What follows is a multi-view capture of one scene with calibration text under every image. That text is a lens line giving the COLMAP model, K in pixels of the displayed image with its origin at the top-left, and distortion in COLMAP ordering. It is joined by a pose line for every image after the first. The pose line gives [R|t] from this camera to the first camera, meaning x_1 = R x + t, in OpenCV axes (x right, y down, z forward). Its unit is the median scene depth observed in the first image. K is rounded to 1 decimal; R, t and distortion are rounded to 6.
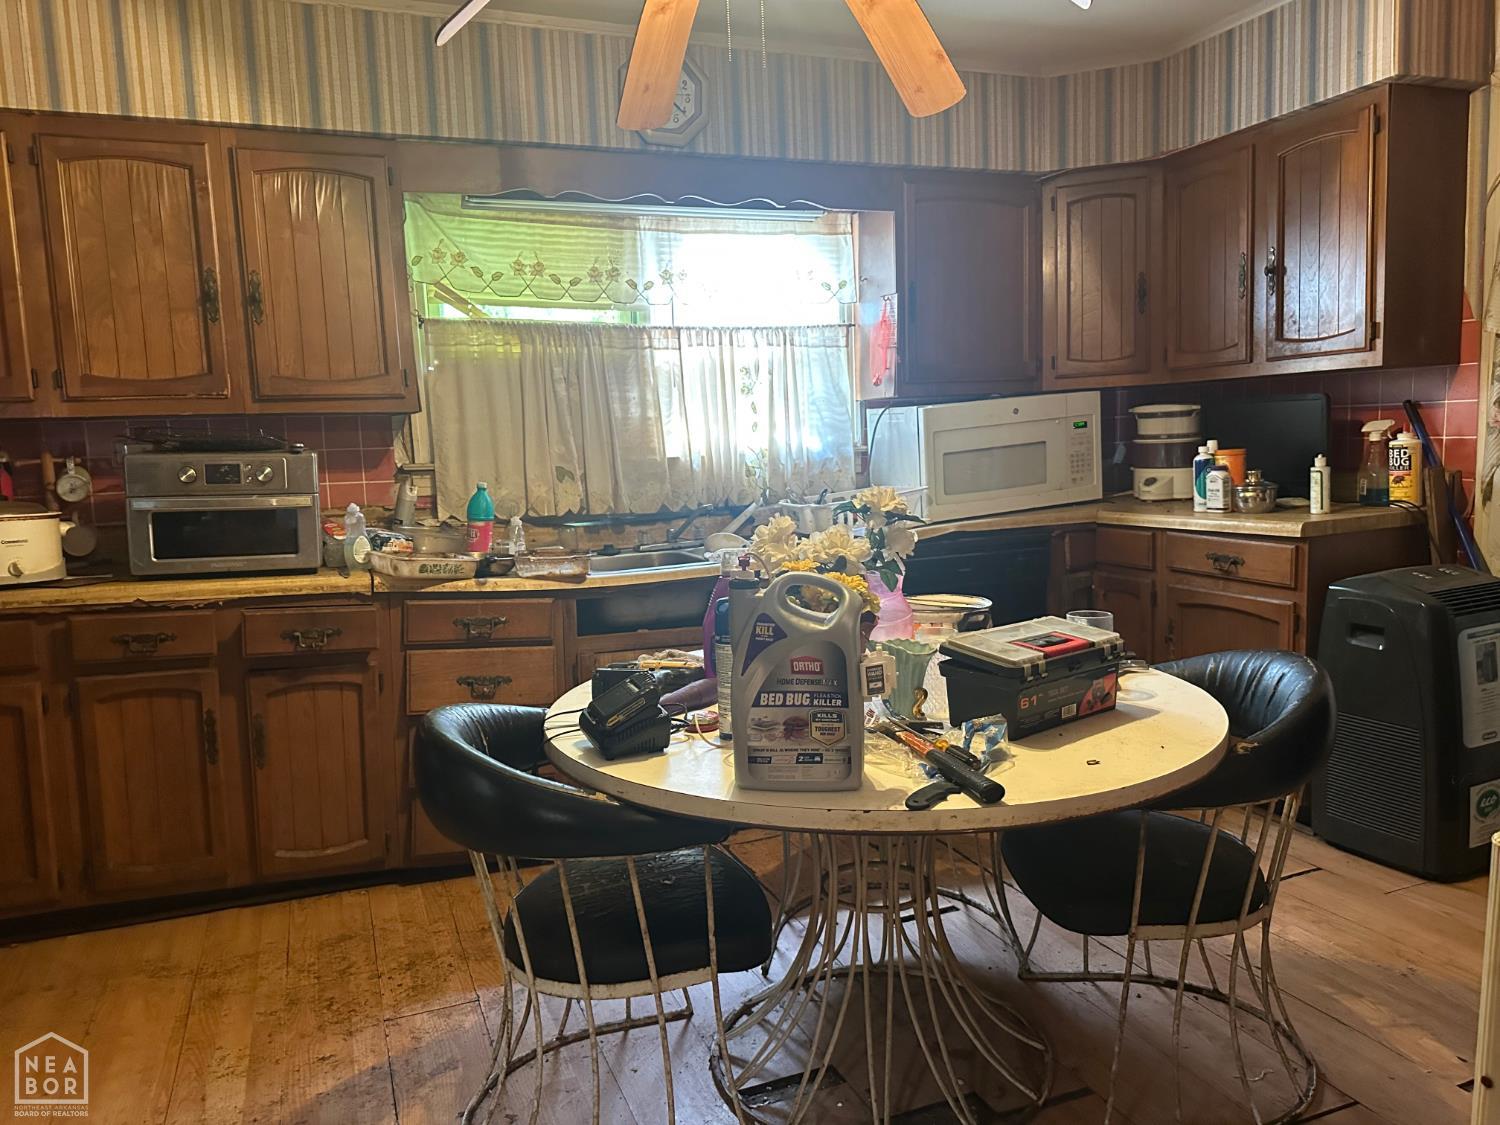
lens RADIAL K [[1024.8, 0, 753.2], [0, 1024.8, 571.1], [0, 0, 1]] dist [0.056348, -0.118765]
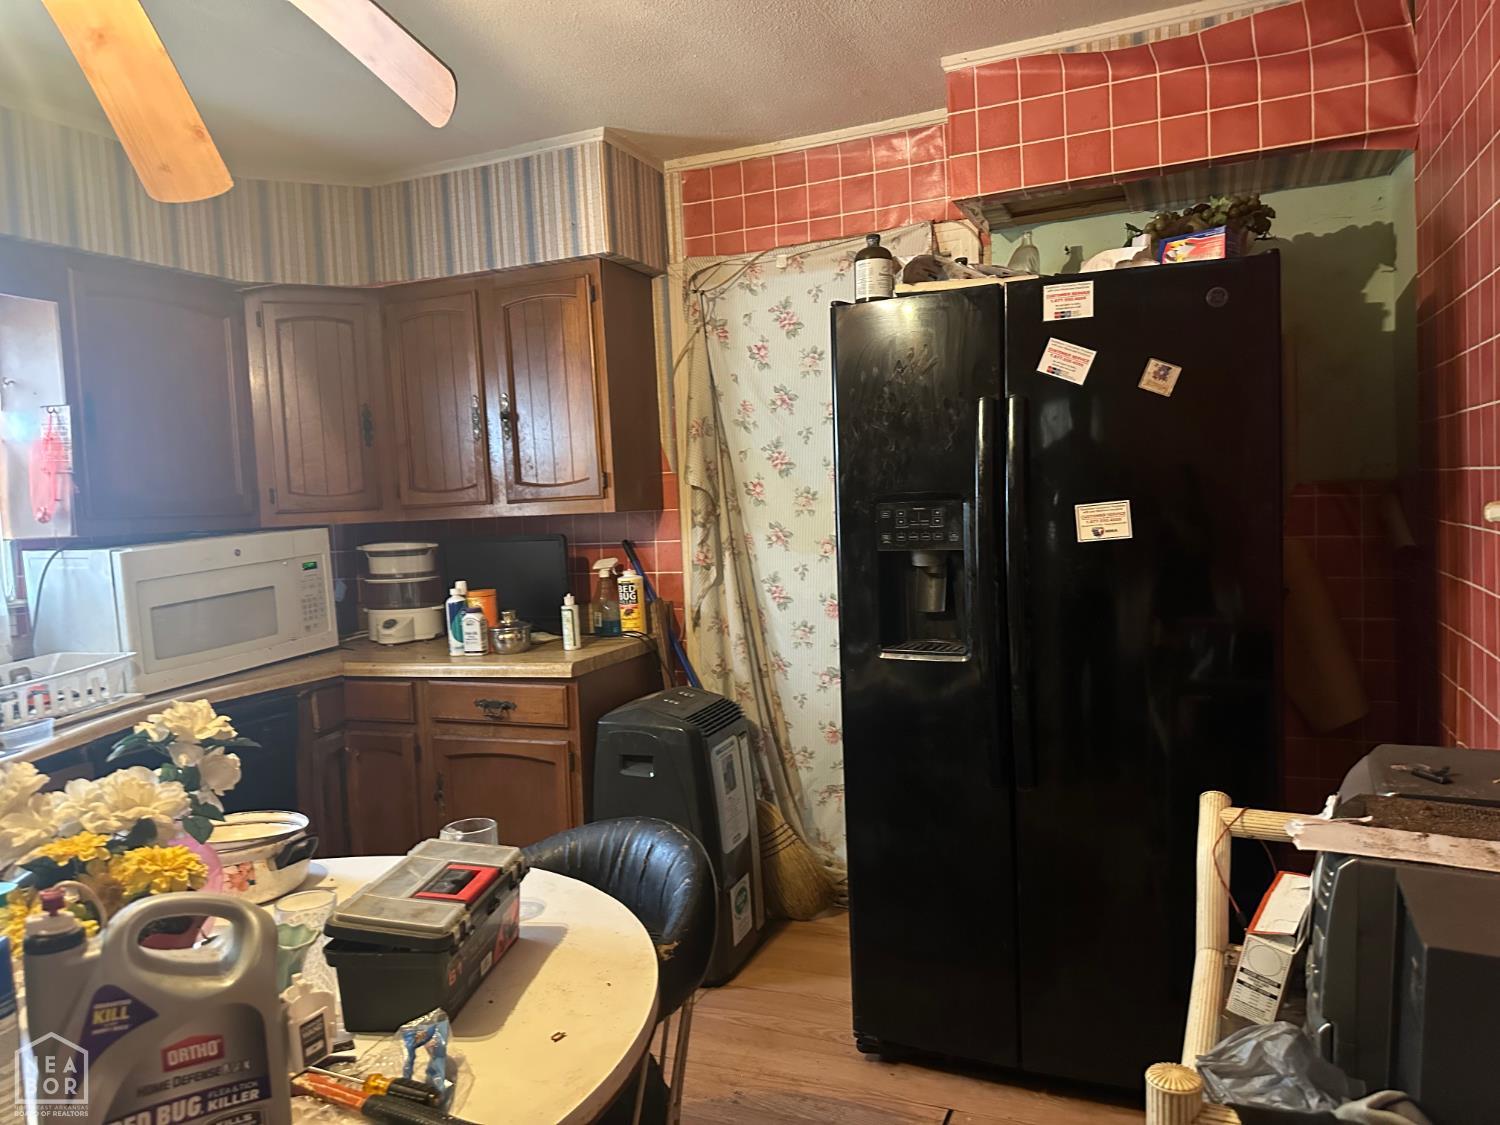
lens RADIAL K [[1024.8, 0, 753.2], [0, 1024.8, 571.1], [0, 0, 1]] dist [0.056348, -0.118765]
pose [[0.701278, -0.031735, 0.712181, -0.056410], [0.107352, 0.992318, -0.061490, -0.048655], [-0.704758, 0.119576, 0.699298, 0.127627]]
